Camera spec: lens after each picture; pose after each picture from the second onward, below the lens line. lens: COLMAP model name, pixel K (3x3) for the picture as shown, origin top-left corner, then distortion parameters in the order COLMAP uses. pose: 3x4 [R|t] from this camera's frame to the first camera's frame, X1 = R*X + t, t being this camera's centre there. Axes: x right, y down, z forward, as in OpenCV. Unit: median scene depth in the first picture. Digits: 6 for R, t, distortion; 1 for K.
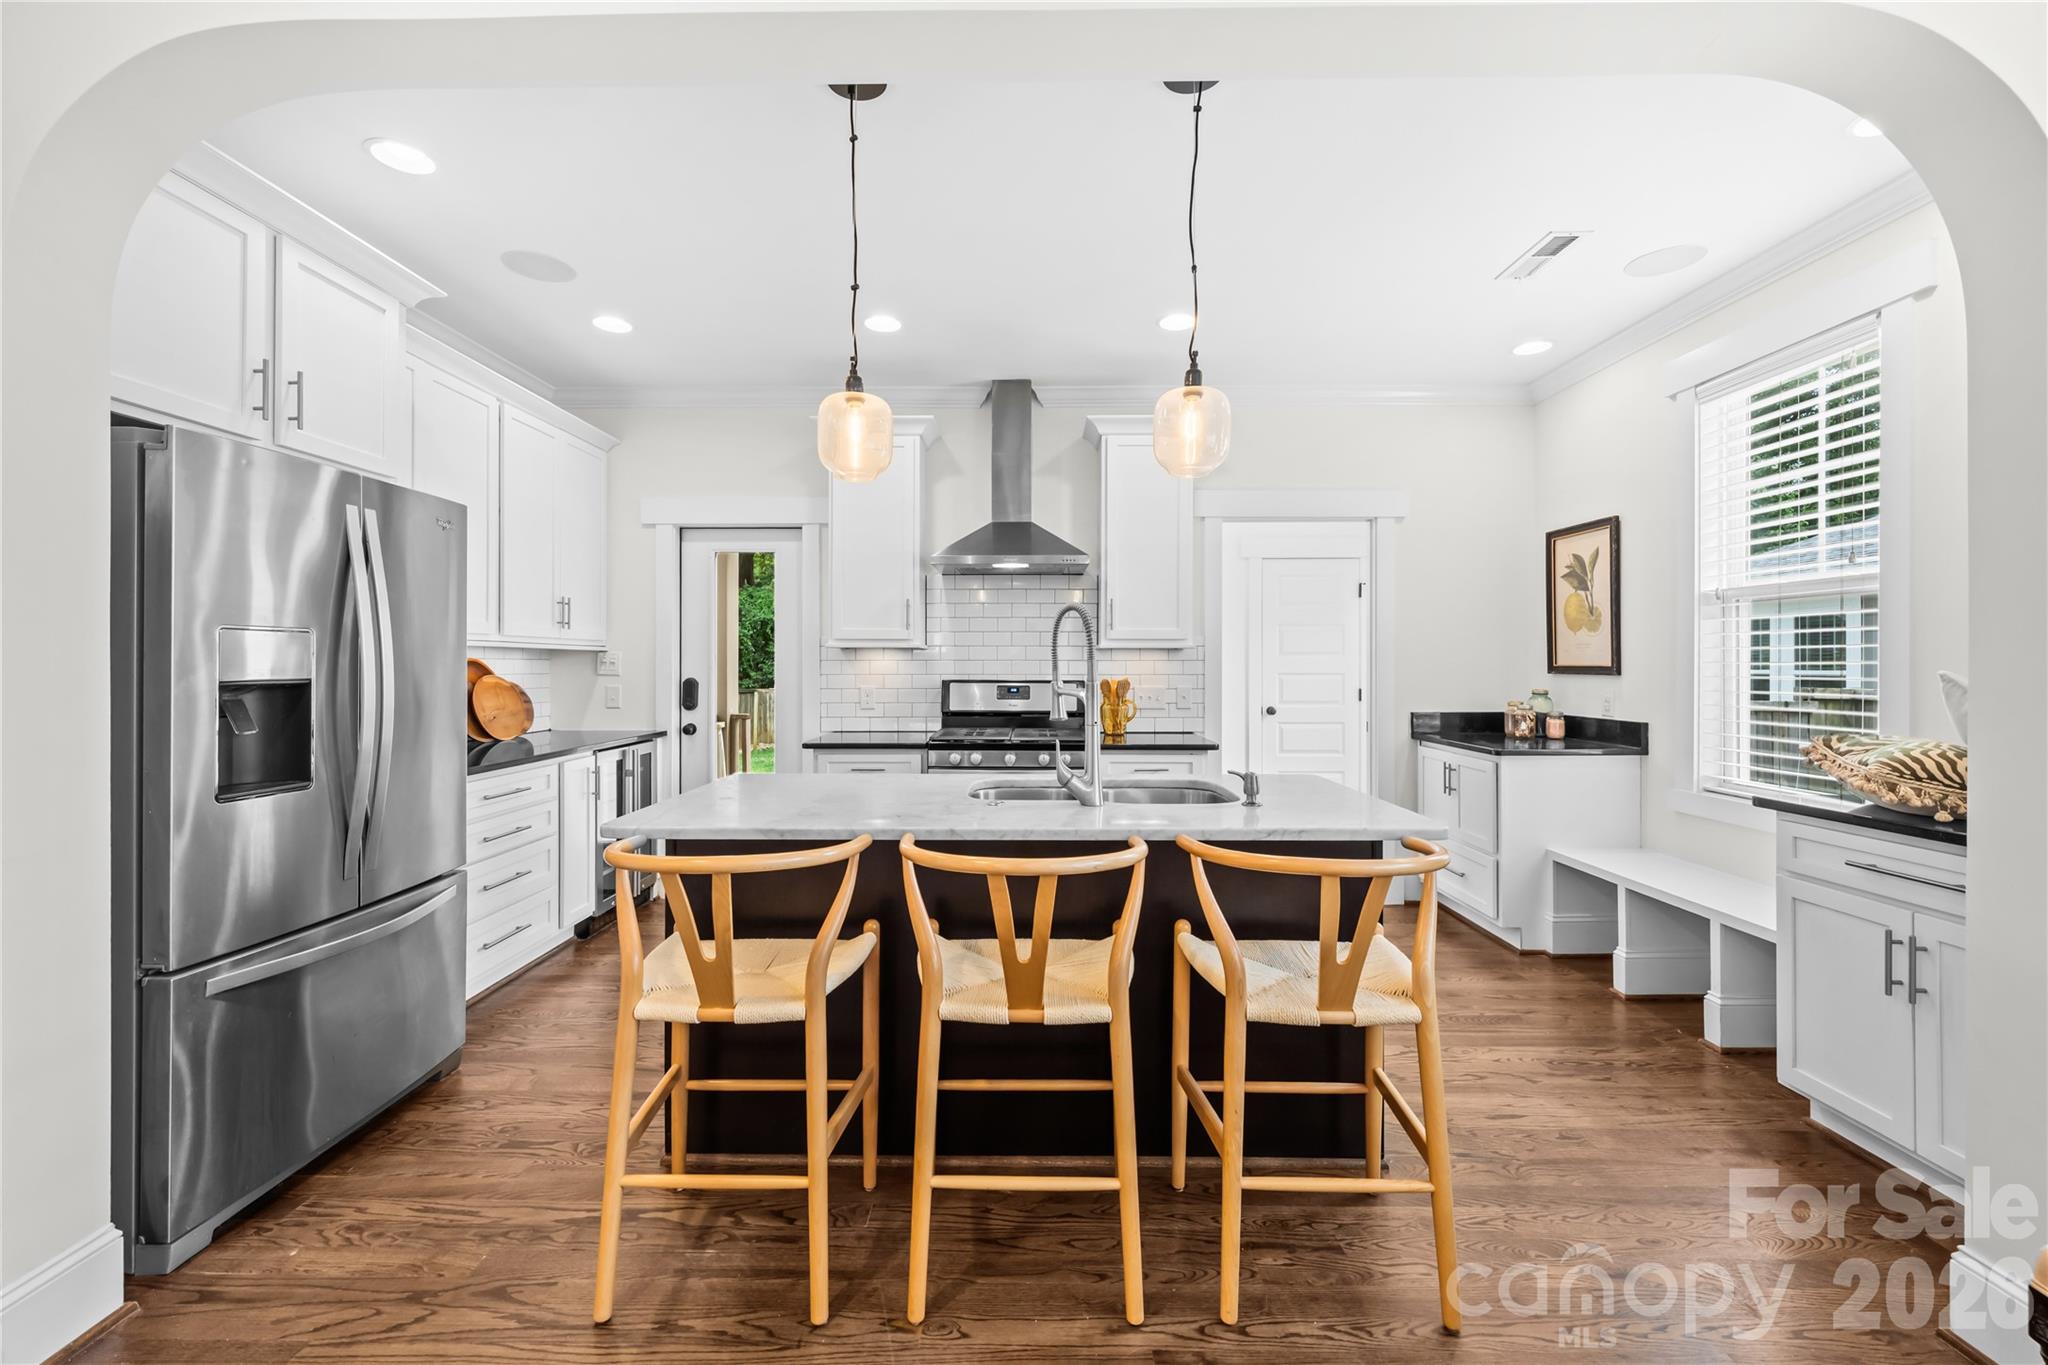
lens RADIAL K [[820.5, 0, 1017.0], [0, 820.5, 666.8], [0, 0, 1]] dist [-0.004874, 0.000848]
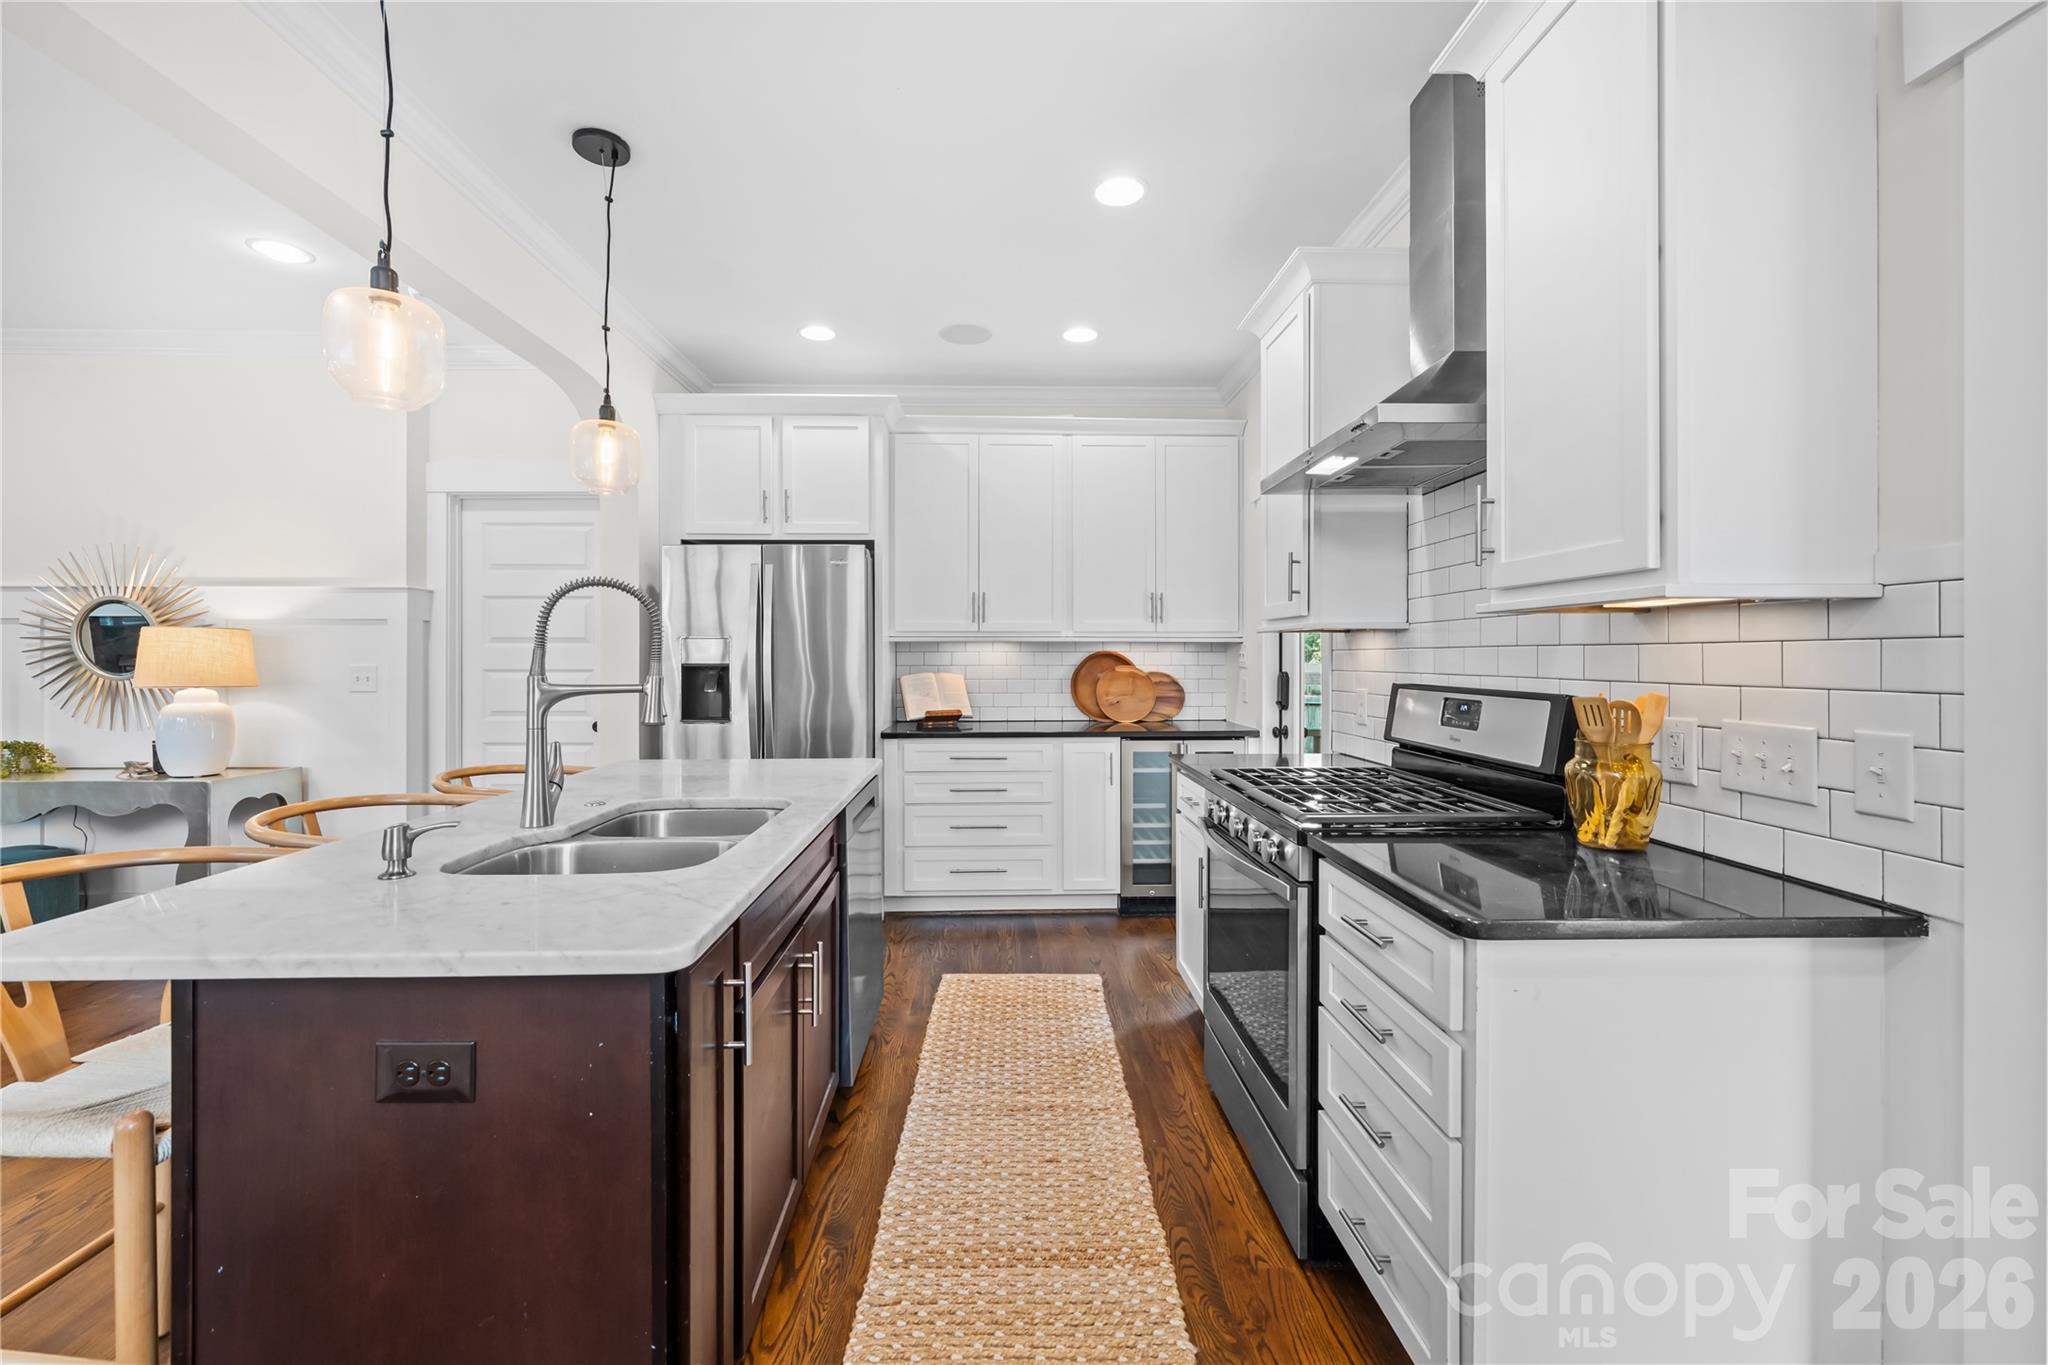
lens RADIAL K [[820.5, 0, 1018.3], [0, 820.5, 650.3], [0, 0, 1]] dist [-0.004874, 0.000848]
pose [[0.059904, -0.008338, -0.998169, 0.473091], [-0.003807, 0.999956, -0.008582, -0.000510], [0.998197, 0.004314, 0.059870, 0.730822]]
